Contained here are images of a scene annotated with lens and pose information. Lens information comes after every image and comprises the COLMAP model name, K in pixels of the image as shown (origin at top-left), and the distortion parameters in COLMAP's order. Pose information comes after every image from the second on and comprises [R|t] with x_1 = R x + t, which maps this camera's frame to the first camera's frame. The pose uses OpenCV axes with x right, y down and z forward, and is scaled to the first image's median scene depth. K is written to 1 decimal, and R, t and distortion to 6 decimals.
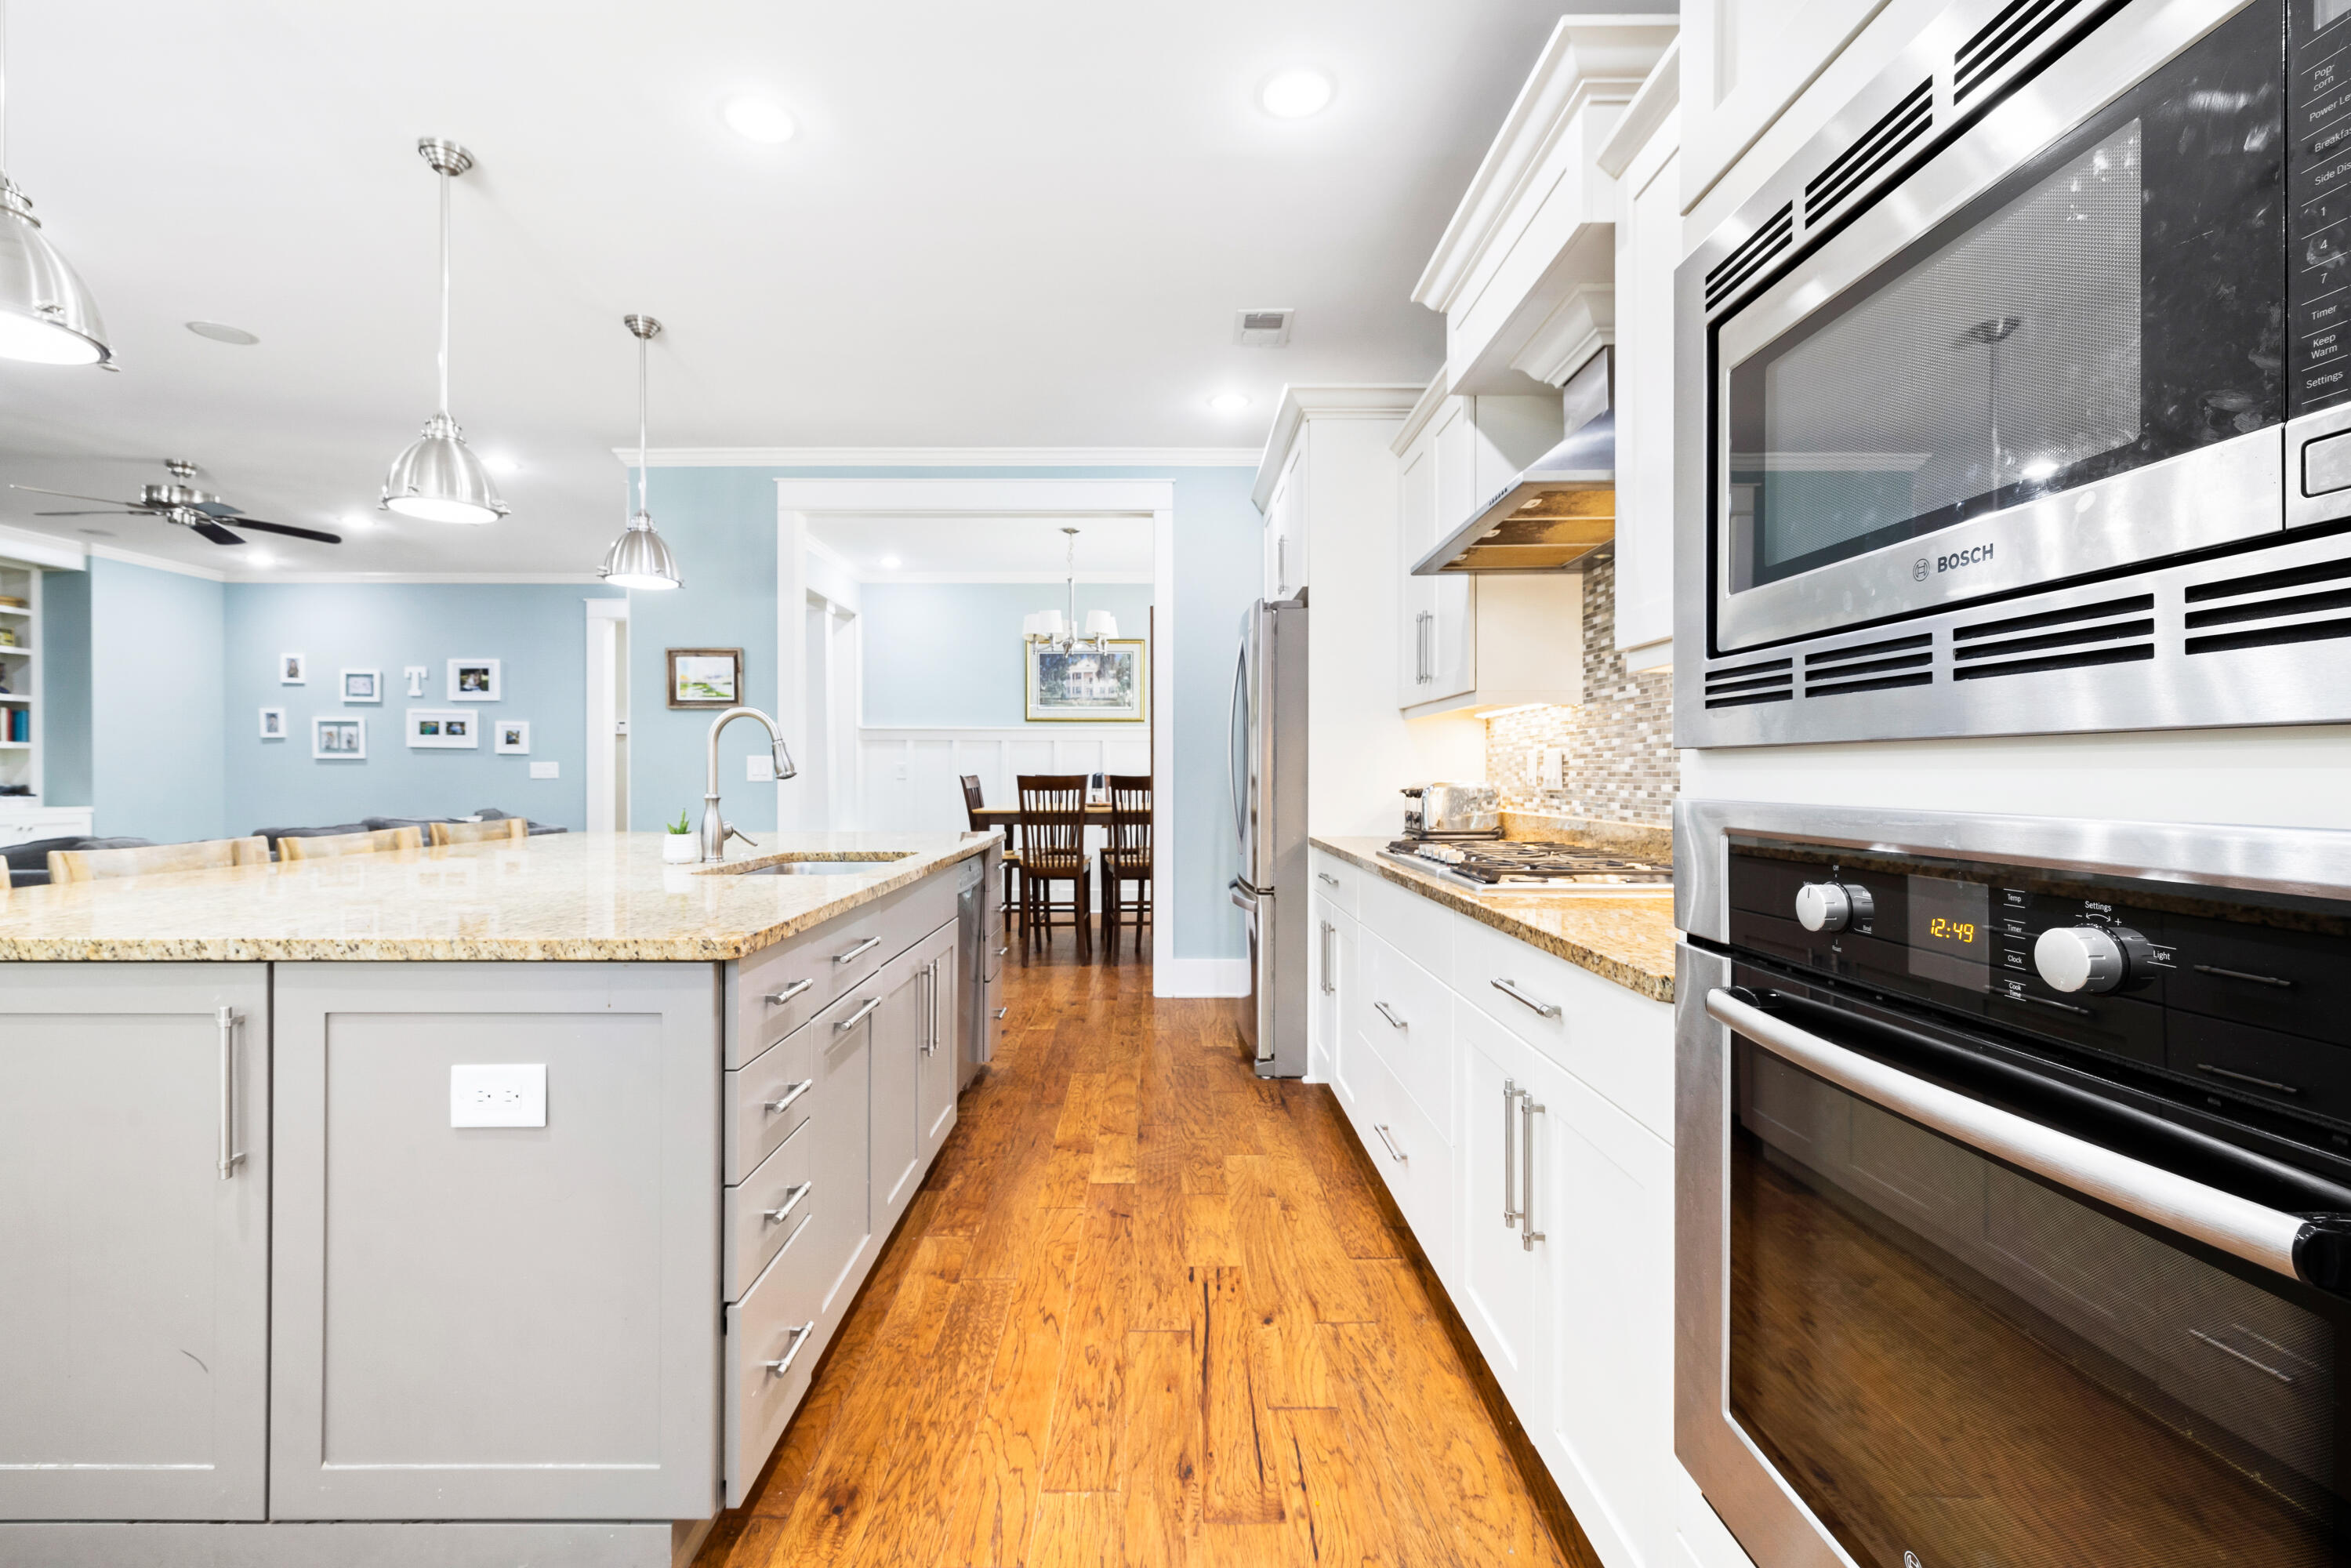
lens RADIAL K [[1023.8, 0, 1150.4], [0, 1023.8, 771.6], [0, 0, 1]] dist [-0.002858, -0.000480]
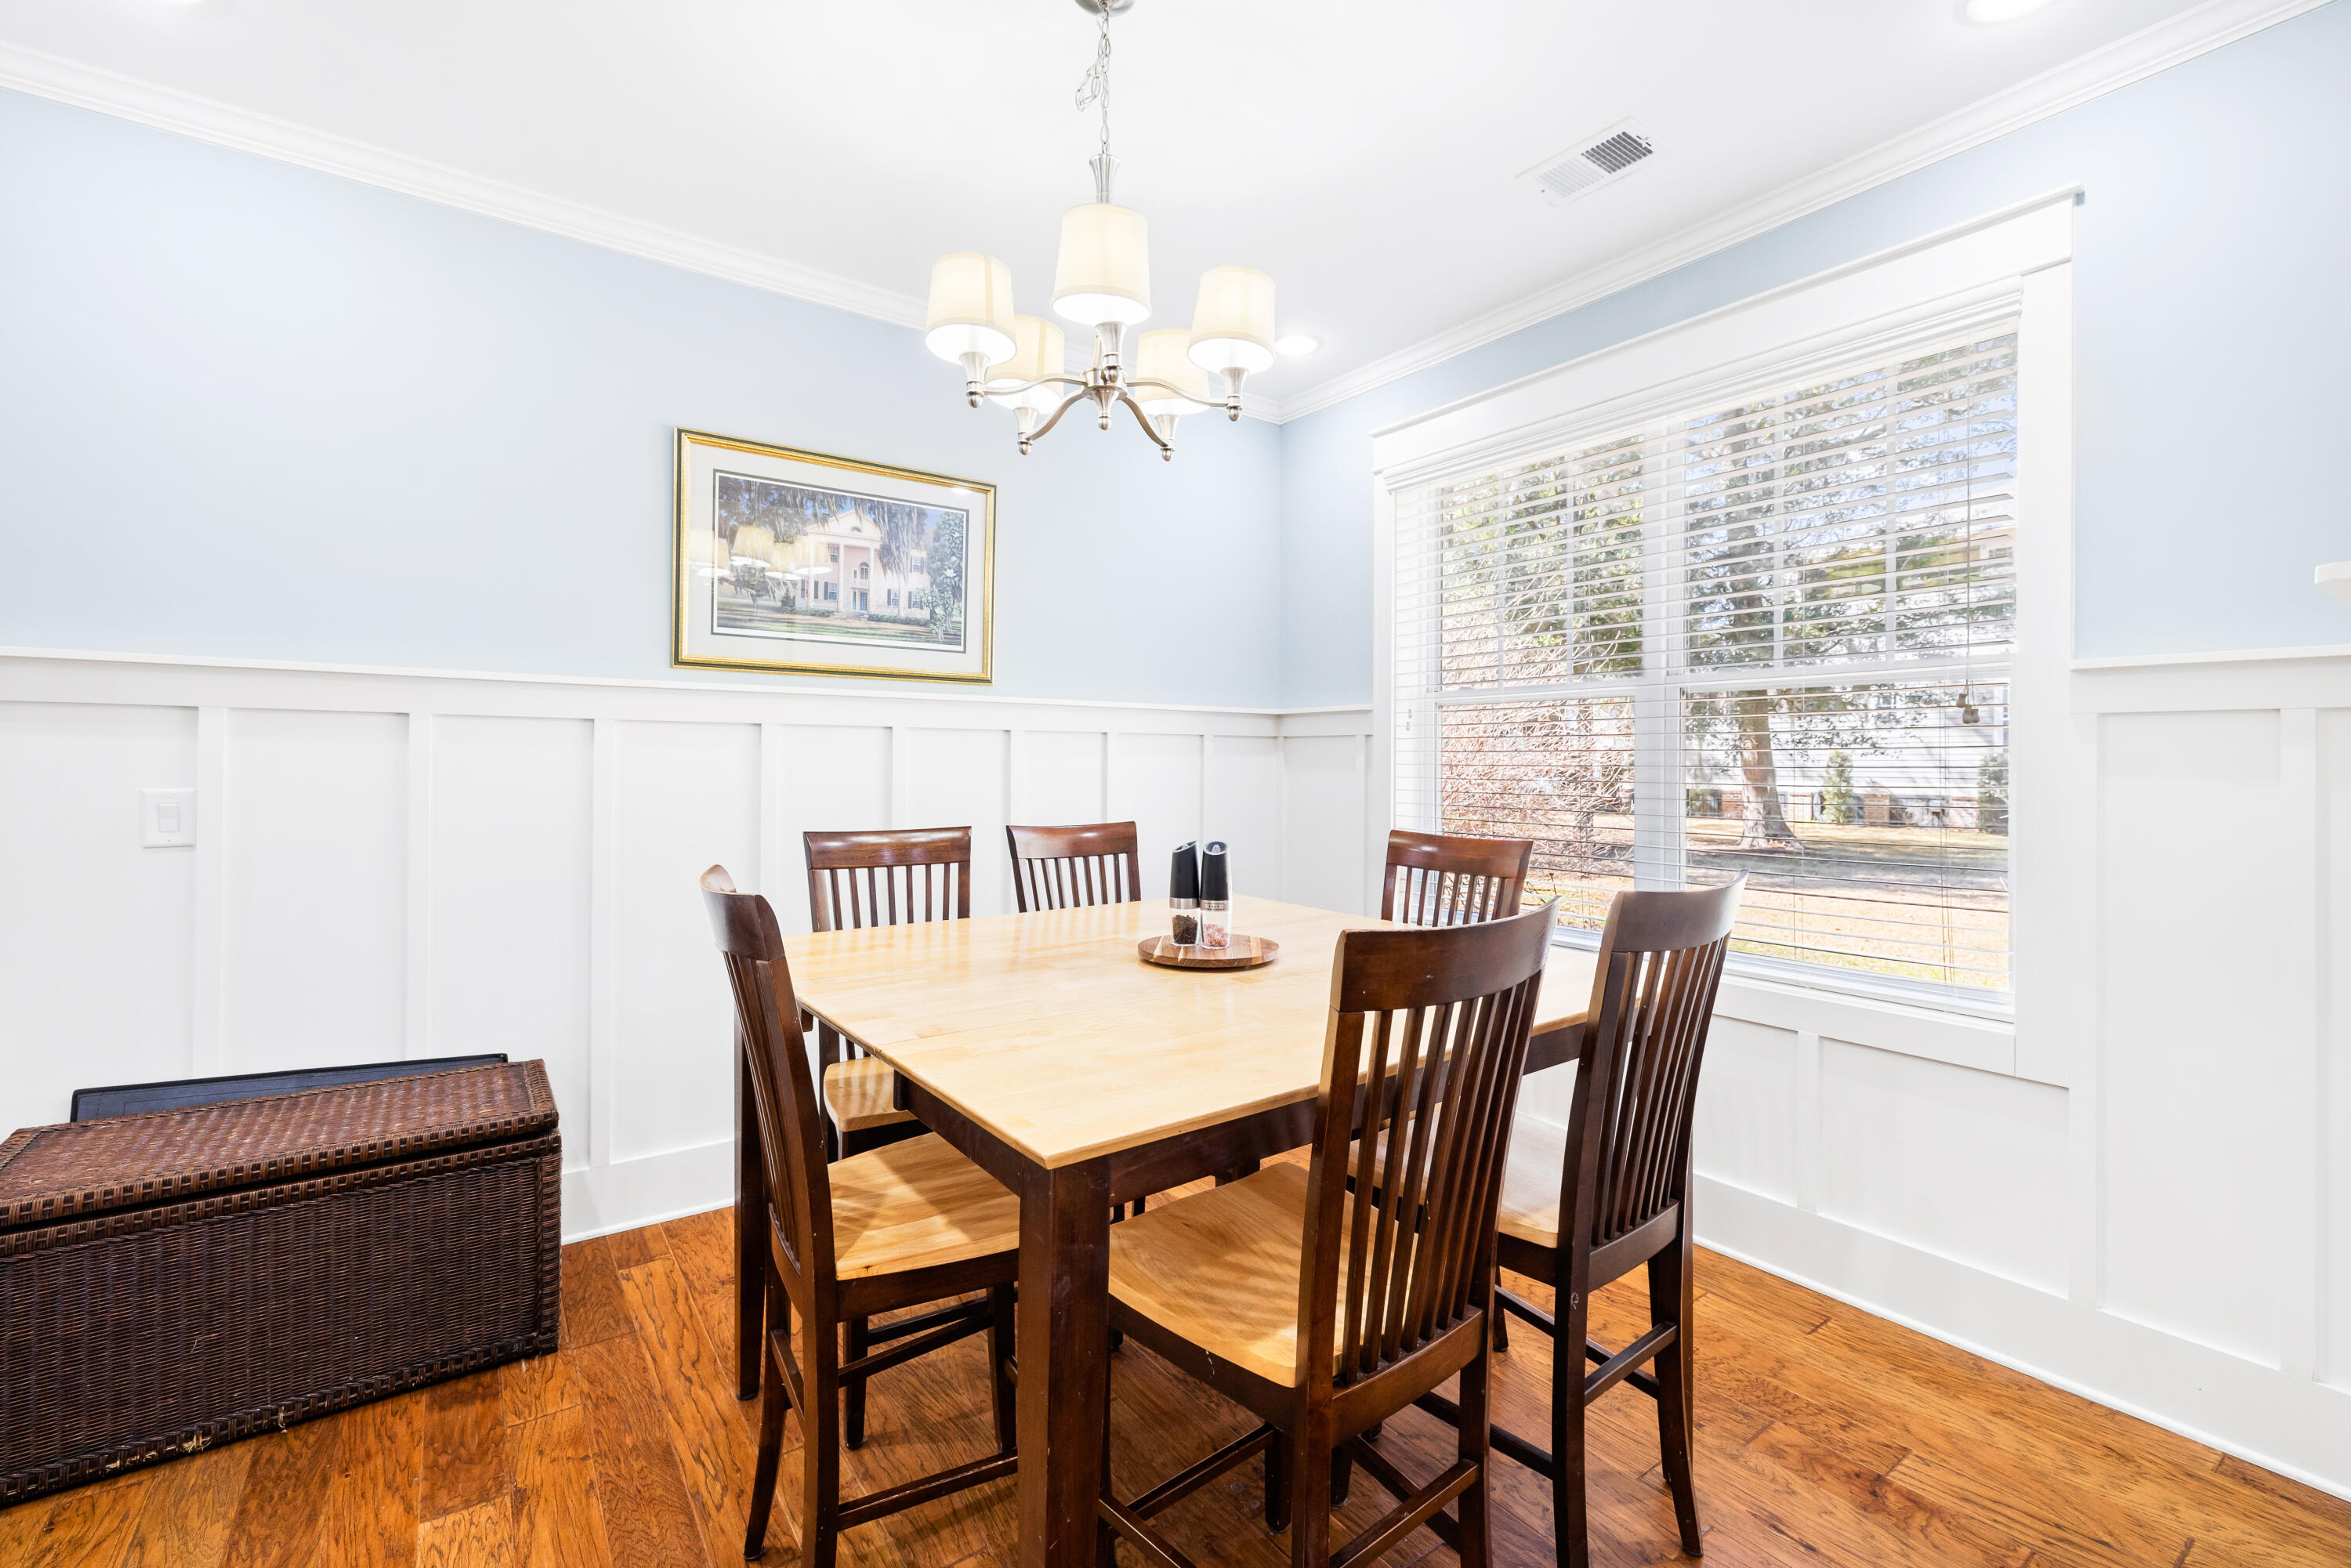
lens RADIAL K [[1021.4, 0, 1194.7], [0, 1021.4, 766.3], [0, 0, 1]] dist [0.002436, 0.000112]
pose [[0.811414, -0.001360, 0.584470, -0.291844], [-0.005180, 0.999941, 0.009519, -0.030738], [-0.584448, -0.010751, 0.811360, 0.984059]]
